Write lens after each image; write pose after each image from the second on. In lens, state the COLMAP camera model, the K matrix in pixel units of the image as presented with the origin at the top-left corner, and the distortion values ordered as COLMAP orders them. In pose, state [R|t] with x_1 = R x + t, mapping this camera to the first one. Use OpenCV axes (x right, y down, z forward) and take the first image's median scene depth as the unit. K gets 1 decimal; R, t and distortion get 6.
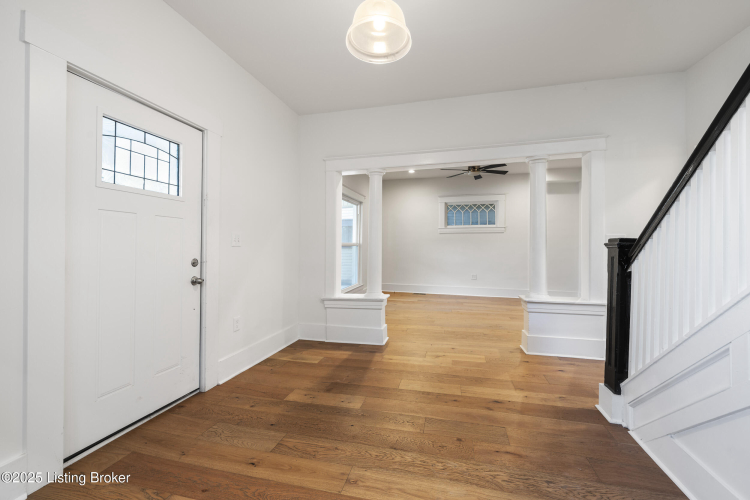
lens RADIAL K [[315.6, 0, 374.3], [0, 315.6, 244.0], [0, 0, 1]] dist [-0.000185, -0.000130]
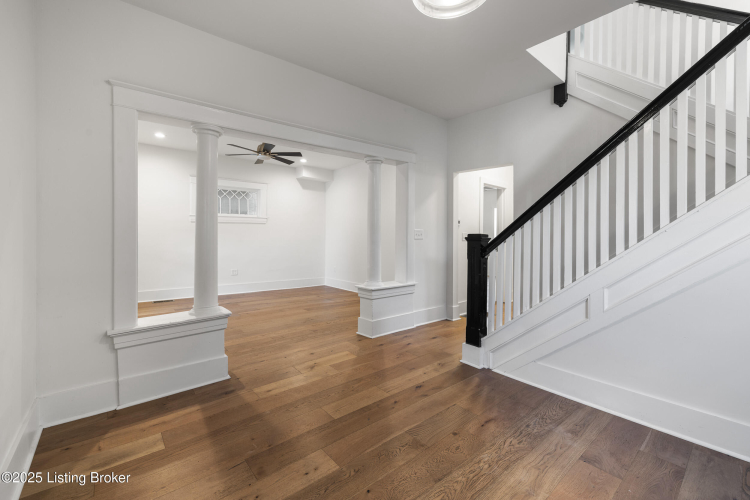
lens RADIAL K [[320.3, 0, 371.5], [0, 320.3, 239.9], [0, 0, 1]] dist [0.000865, 0.000094]
pose [[0.594726, -0.006668, 0.803900, -0.391258], [-0.006778, 0.999888, 0.013308, -0.004559], [-0.803900, -0.013364, 0.594615, 0.342246]]
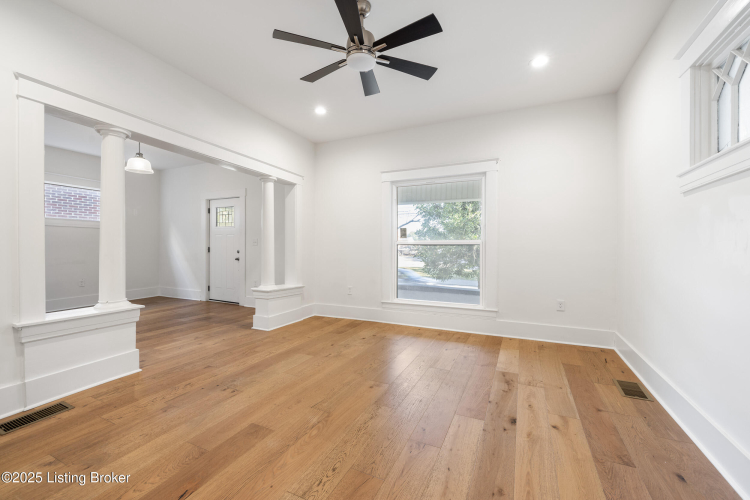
lens RADIAL K [[315.6, 0, 374.3], [0, 315.6, 244.0], [0, 0, 1]] dist [-0.000185, -0.000130]
pose [[-0.195863, -0.011402, -0.980565, 1.178961], [0.001895, 0.999926, -0.012006, 0.022989], [0.980630, -0.004209, -0.195827, 1.811607]]
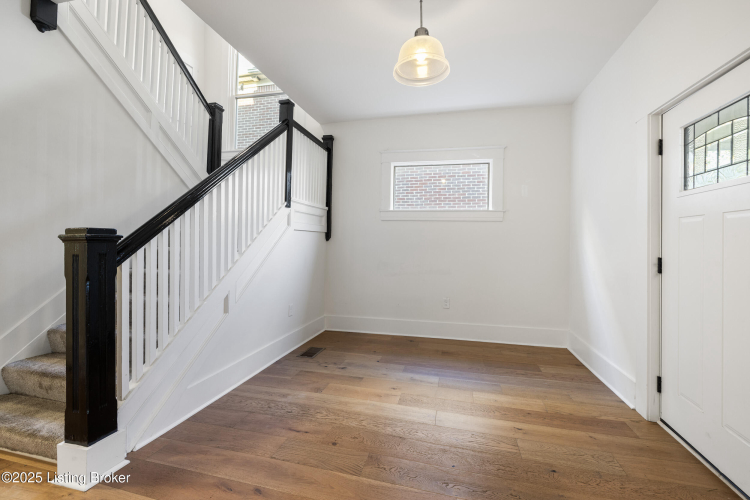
lens RADIAL K [[315.6, 0, 374.3], [0, 315.6, 244.0], [0, 0, 1]] dist [-0.000185, -0.000130]
pose [[-0.999769, -0.021079, 0.004259, 0.086359], [-0.021100, 0.999765, -0.004880, 0.004585], [-0.004155, -0.004969, -0.999979, 1.096875]]
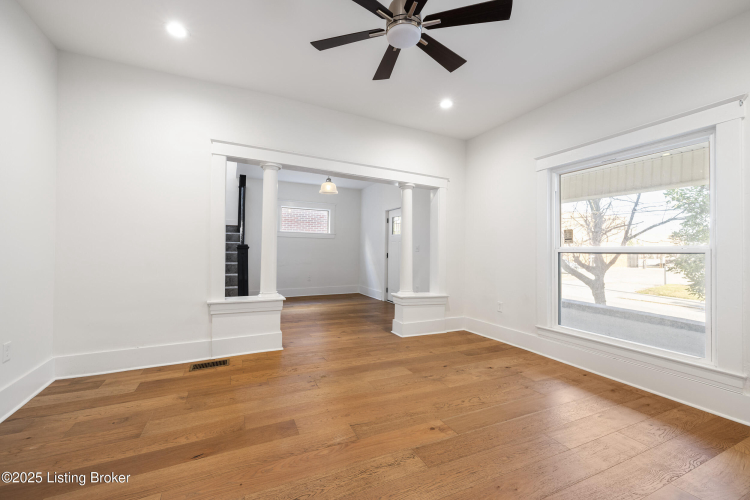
lens RADIAL K [[315.6, 0, 374.3], [0, 315.6, 244.0], [0, 0, 1]] dist [-0.000185, -0.000130]
pose [[-0.780896, -0.028196, -0.624024, 0.913518], [-0.011795, 0.999468, -0.030401, 0.021059], [0.624549, -0.016380, -0.780814, 2.064307]]
